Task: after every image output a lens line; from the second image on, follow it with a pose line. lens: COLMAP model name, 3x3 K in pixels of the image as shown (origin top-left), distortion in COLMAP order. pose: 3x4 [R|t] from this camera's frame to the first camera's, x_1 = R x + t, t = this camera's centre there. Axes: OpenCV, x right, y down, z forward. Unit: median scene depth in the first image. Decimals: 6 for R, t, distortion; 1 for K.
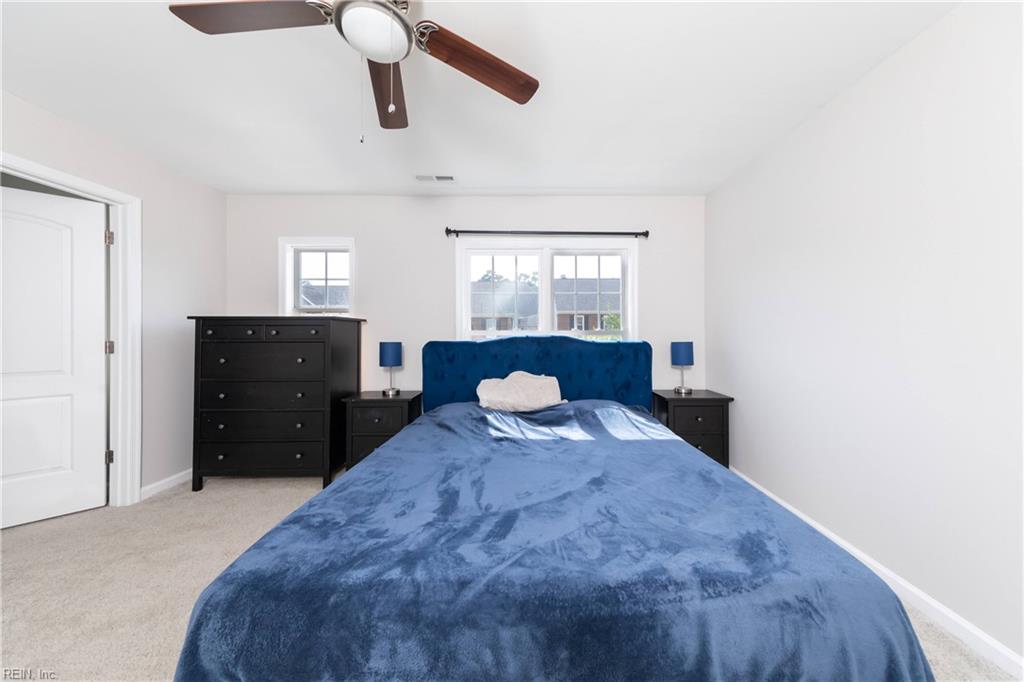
lens RADIAL K [[330.4, 0, 518.3], [0, 330.4, 334.8], [0, 0, 1]] dist [0.001729, 0.000229]
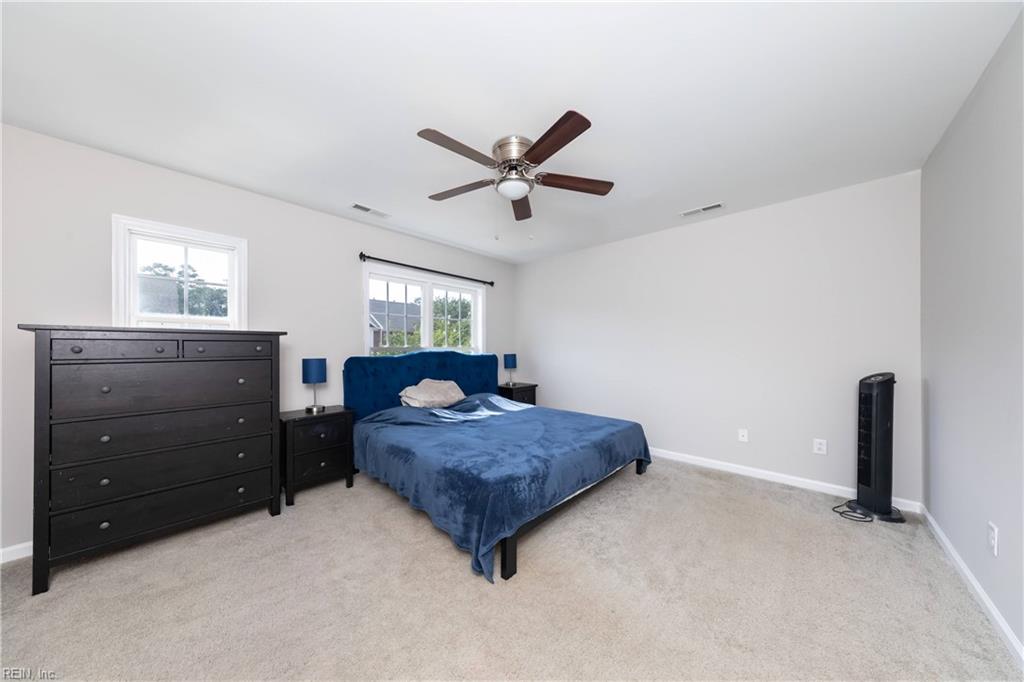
lens RADIAL K [[330.4, 0, 510.2], [0, 330.4, 343.7], [0, 0, 1]] dist [0.001729, 0.000229]
pose [[0.685009, 0.006922, 0.728501, -0.701226], [0.007243, 0.999841, -0.016311, -0.001887], [-0.728498, 0.016449, 0.684850, -0.106800]]
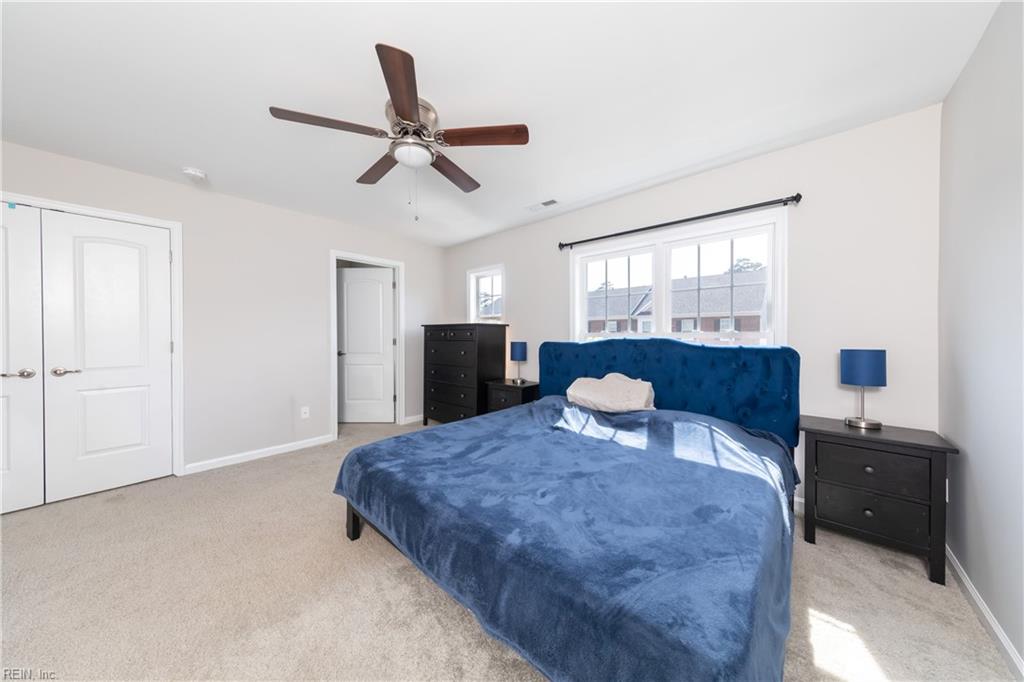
lens RADIAL K [[330.4, 0, 505.8], [0, 330.4, 337.3], [0, 0, 1]] dist [0.001729, 0.000229]
pose [[0.721485, 0.007949, -0.692384, 0.455614], [-0.007931, 0.999963, 0.003217, 0.001133], [0.692385, 0.003170, 0.721522, 0.044029]]
